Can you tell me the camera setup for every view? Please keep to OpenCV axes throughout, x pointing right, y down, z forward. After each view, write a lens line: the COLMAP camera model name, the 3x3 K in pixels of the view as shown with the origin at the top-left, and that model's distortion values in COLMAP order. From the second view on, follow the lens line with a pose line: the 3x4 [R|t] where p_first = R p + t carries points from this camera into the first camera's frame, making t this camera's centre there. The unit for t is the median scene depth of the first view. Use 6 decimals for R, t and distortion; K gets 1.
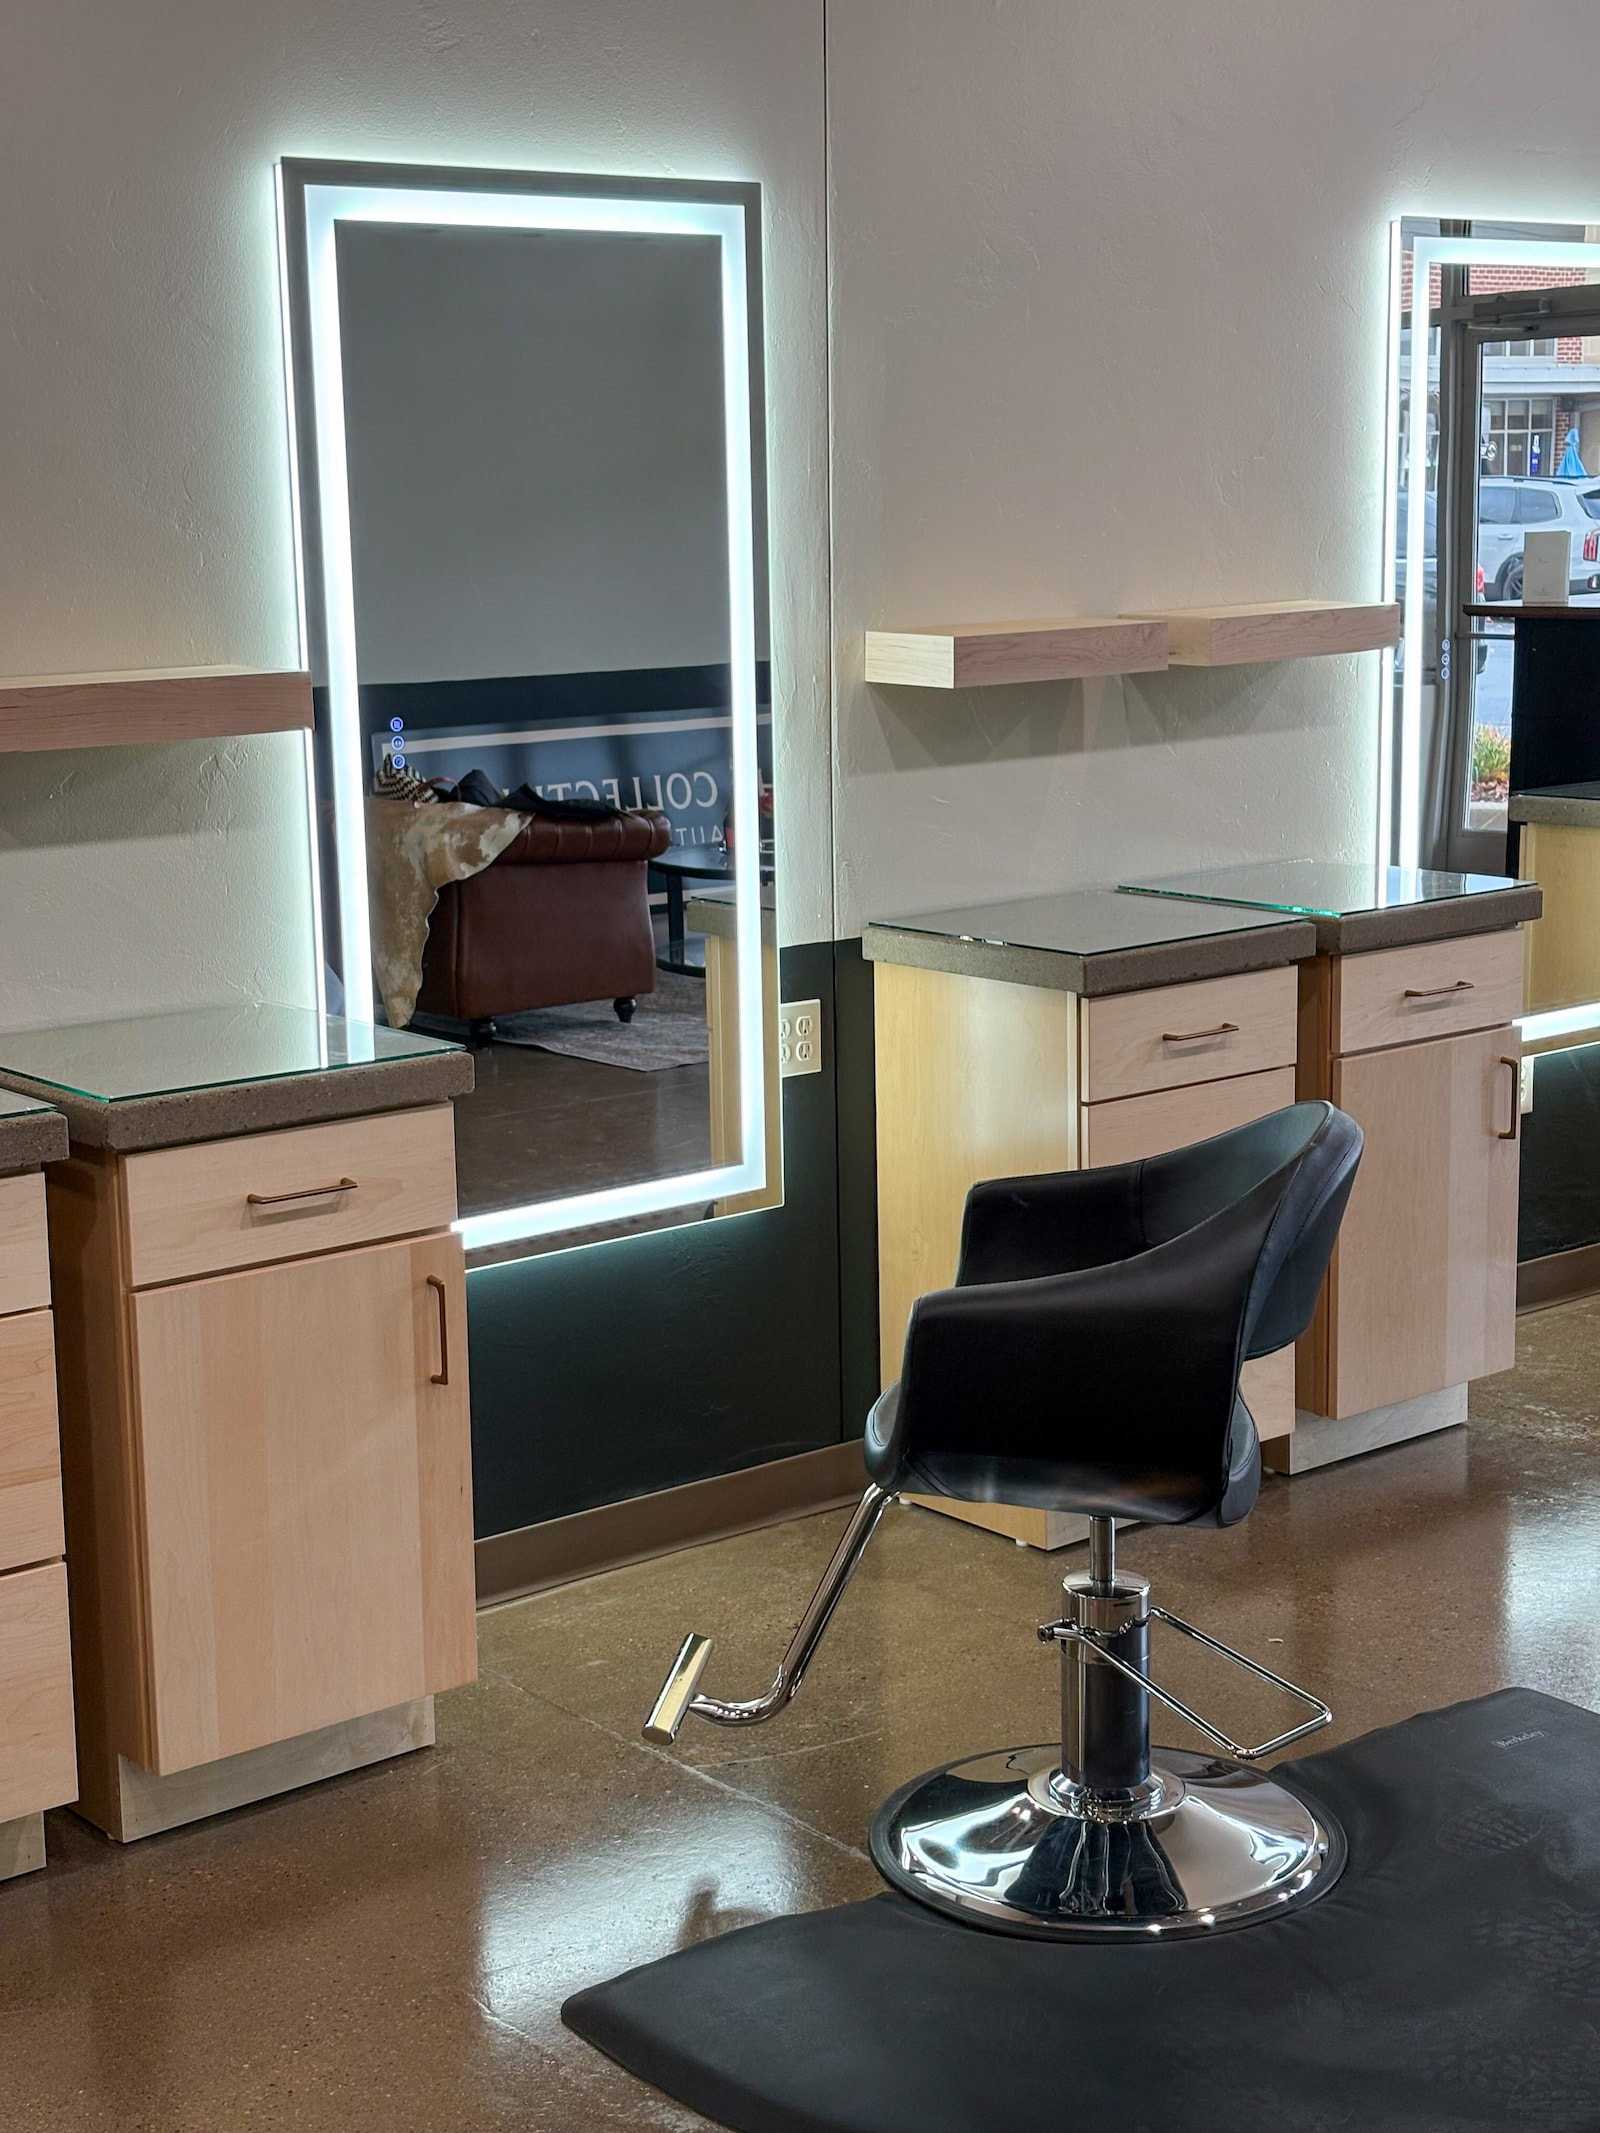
lens RADIAL K [[3043.5, 0, 802.2], [0, 3043.5, 1079.0], [0, 0, 1]] dist [-0.003058, 0.000000]
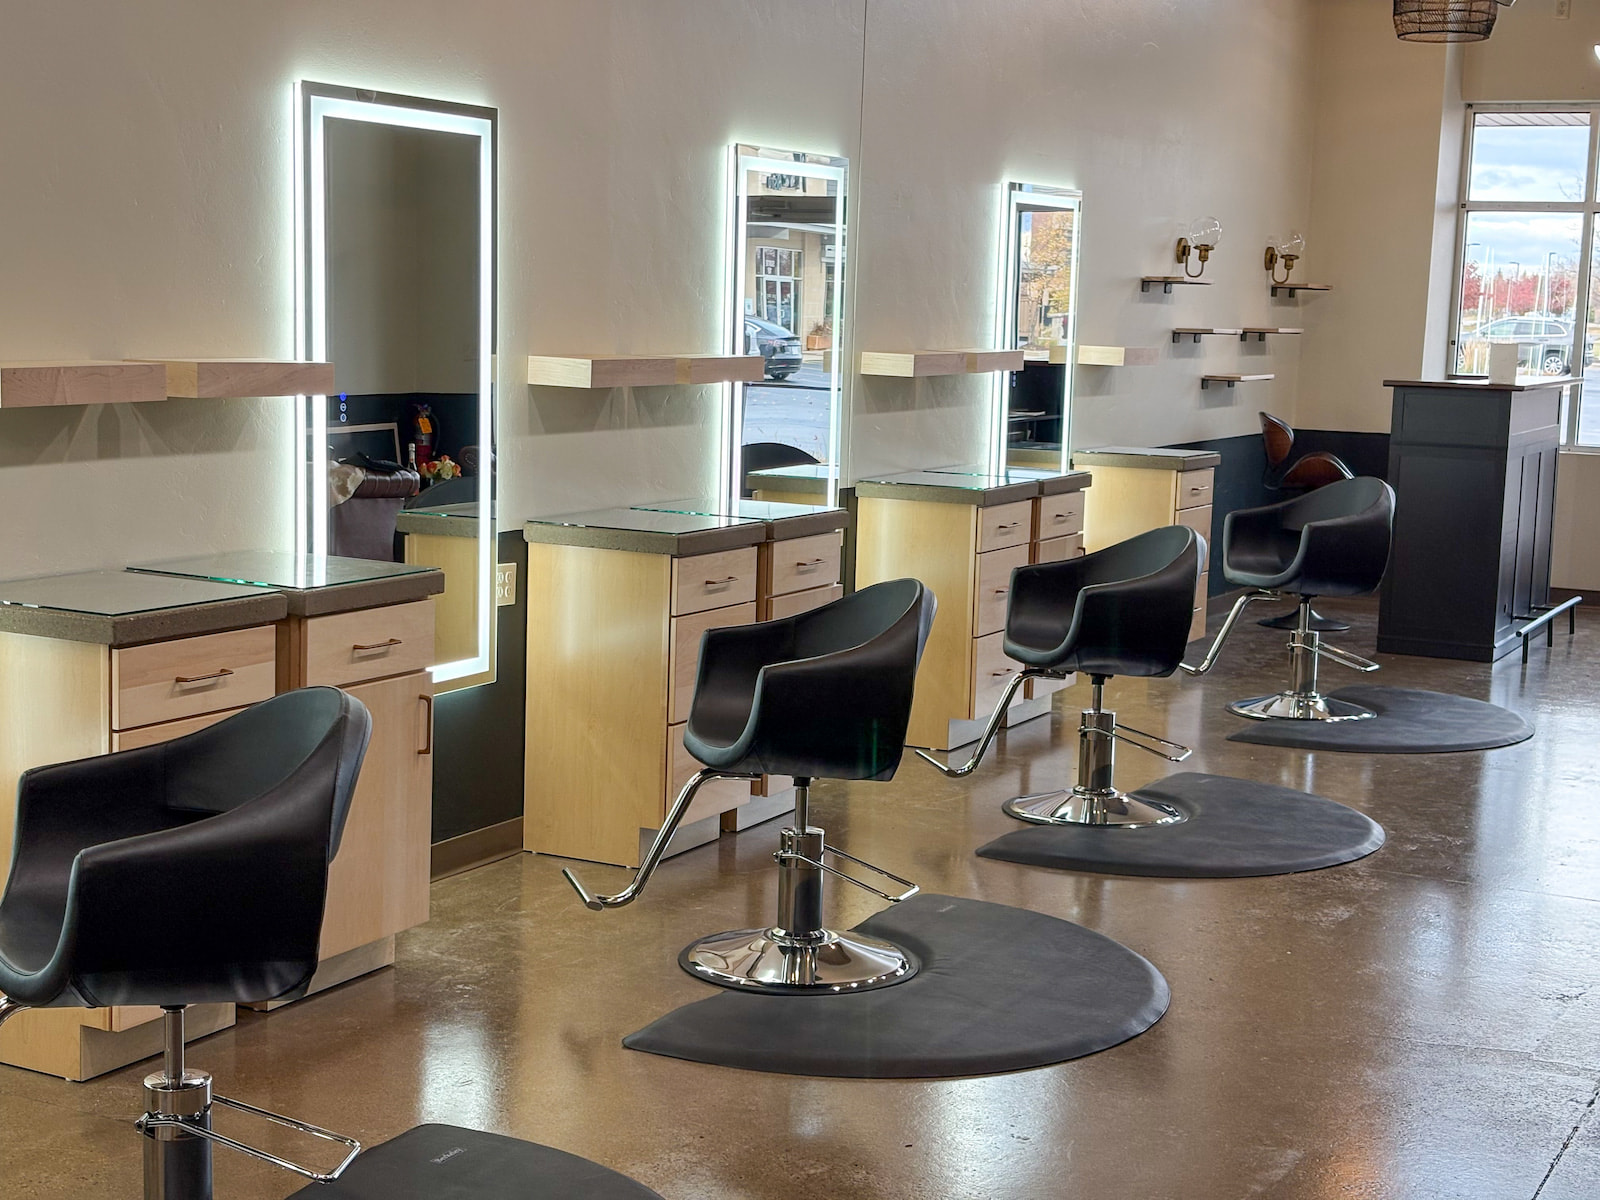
lens RADIAL K [[2283.0, 0, 796.6], [0, 2283.0, 597.9], [0, 0, 1]] dist [-0.003058, 0.000000]
pose [[0.919797, 0.004974, 0.392363, -0.359072], [0.015554, 0.998672, -0.049122, 0.062224], [-0.392086, 0.051286, 0.918498, -0.283809]]
